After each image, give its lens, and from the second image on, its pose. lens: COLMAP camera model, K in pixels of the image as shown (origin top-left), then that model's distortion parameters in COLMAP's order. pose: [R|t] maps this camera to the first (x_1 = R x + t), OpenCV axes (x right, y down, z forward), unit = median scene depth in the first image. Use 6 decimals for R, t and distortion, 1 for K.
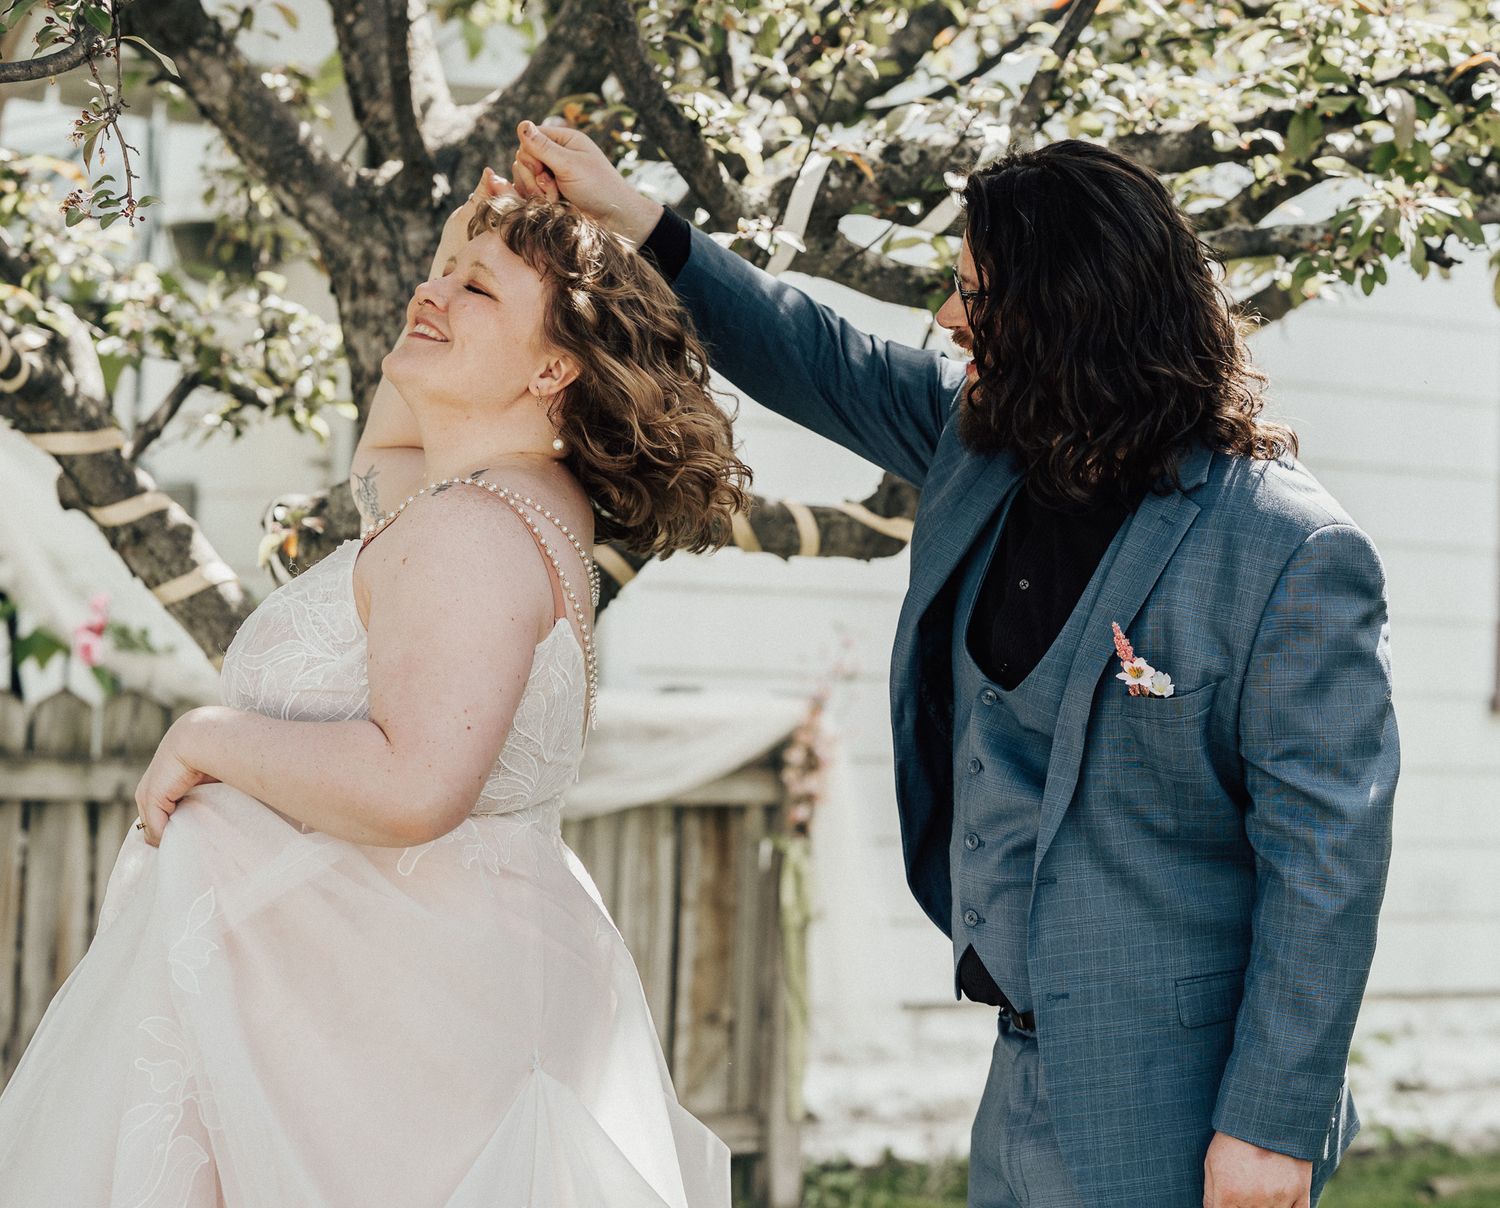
lens RADIAL K [[4009.0, 0, 756.0], [0, 4009.0, 602.4], [0, 0, 1]] dist [-0.036666, 0.000000]
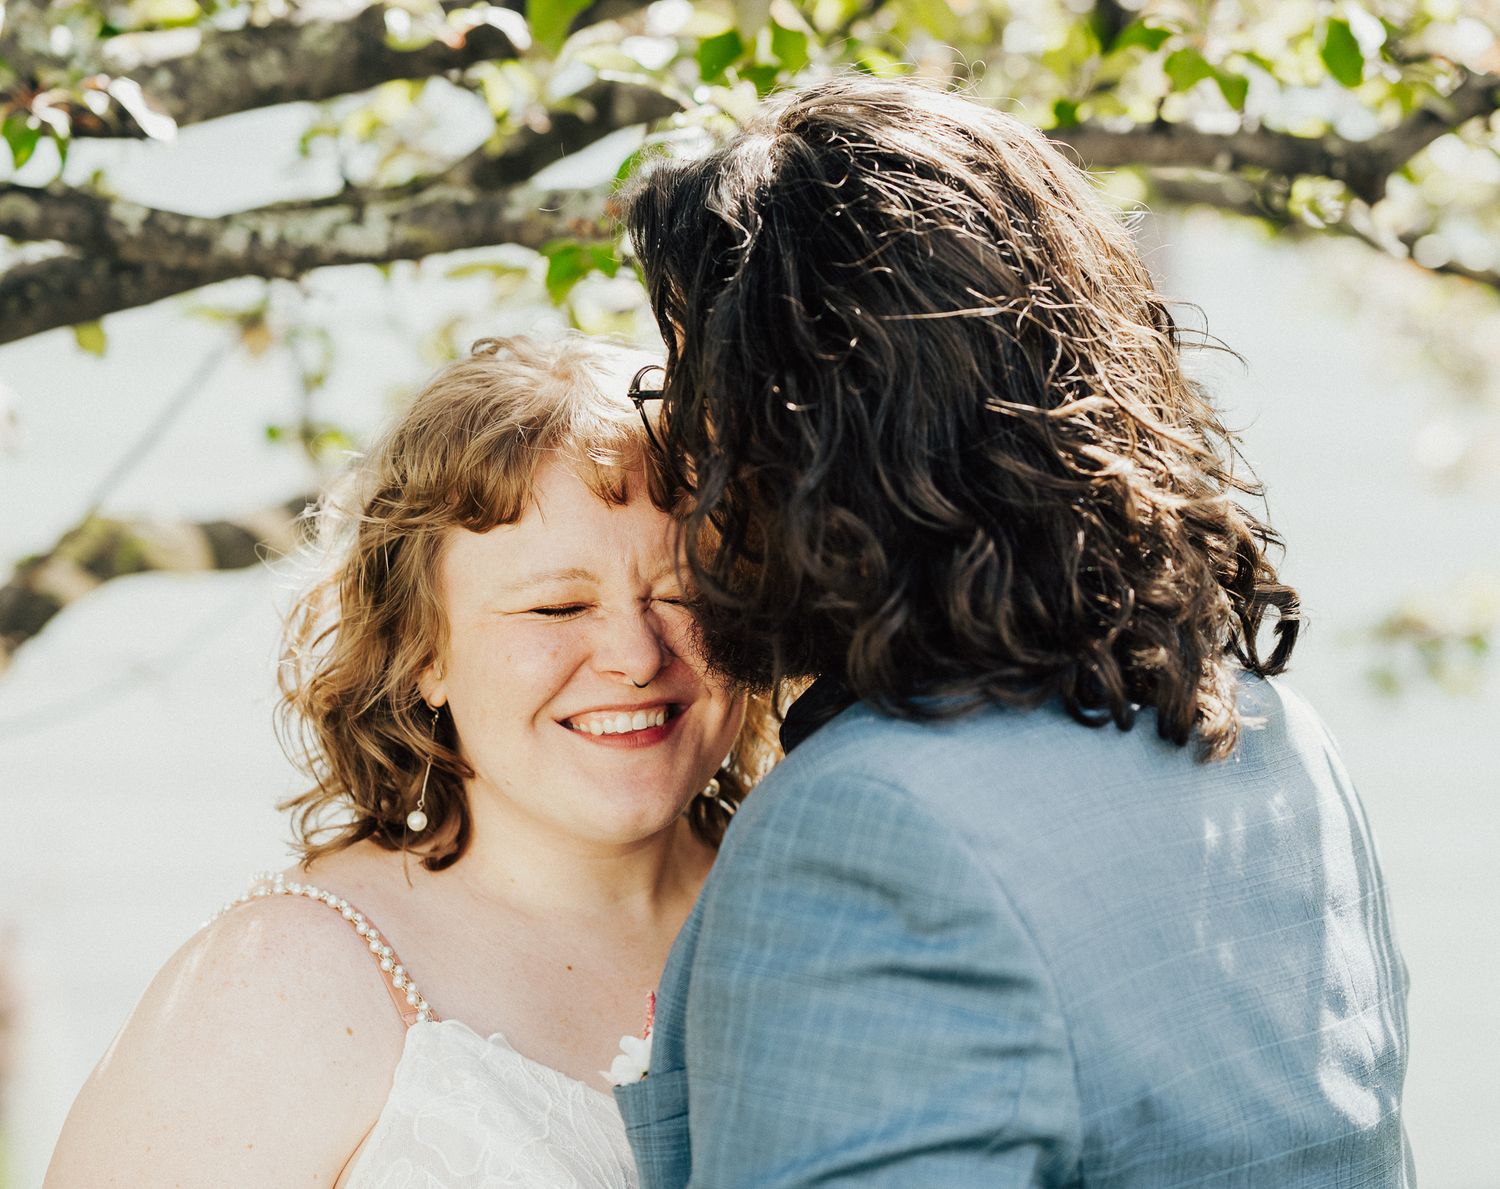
lens RADIAL K [[4494.7, 0, 751.1], [0, 4494.7, 588.6], [0, 0, 1]] dist [-0.097428, 0.000000]
pose [[0.988931, -0.018285, 0.147245, 0.073003], [0.022859, 0.999305, -0.029429, -0.024790], [-0.146605, 0.032470, 0.988662, 0.420772]]
